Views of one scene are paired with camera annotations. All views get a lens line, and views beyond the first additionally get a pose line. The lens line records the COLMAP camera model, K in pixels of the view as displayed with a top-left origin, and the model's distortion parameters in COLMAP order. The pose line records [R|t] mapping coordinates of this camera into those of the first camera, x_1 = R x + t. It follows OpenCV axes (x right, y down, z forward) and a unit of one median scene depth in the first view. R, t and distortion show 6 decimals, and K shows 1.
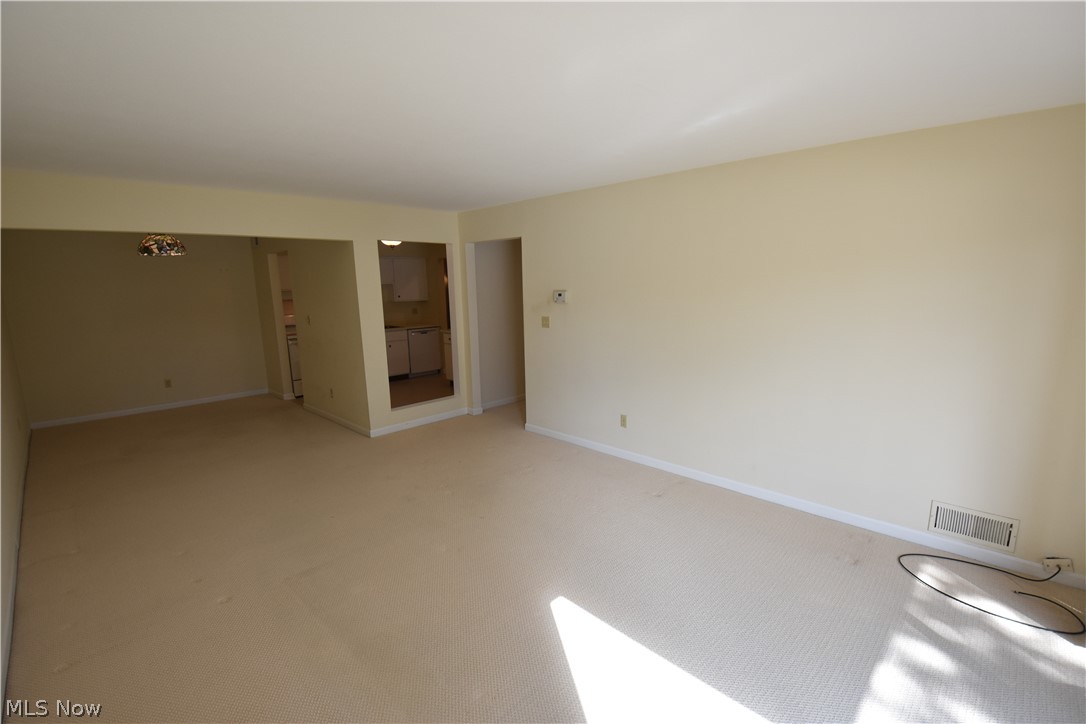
lens RADIAL K [[466.5, 0, 543.0], [0, 466.5, 362.0], [0, 0, 1]] dist [0.000241, -0.000007]
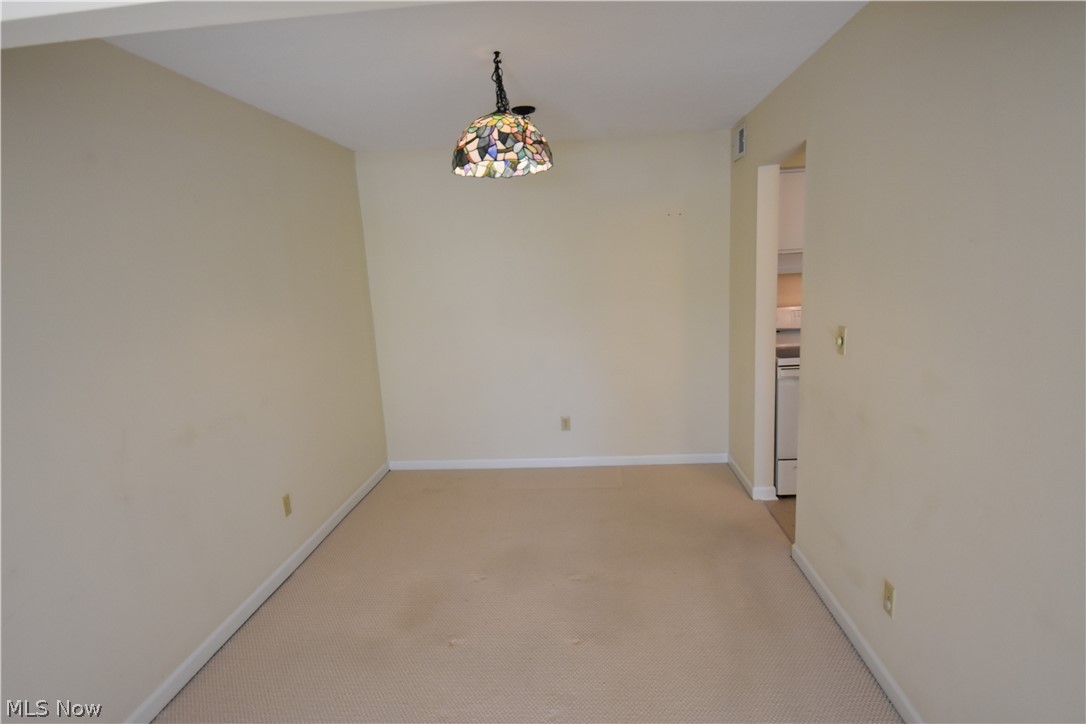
lens RADIAL K [[582.8, 0, 543.0], [0, 582.8, 362.0], [0, 0, 1]] dist [0.000386, 0.000032]
pose [[0.627741, 0.127039, -0.767986, -0.282940], [-0.091176, 0.991802, 0.089535, -0.082947], [0.773064, 0.013817, 0.634178, 0.513765]]
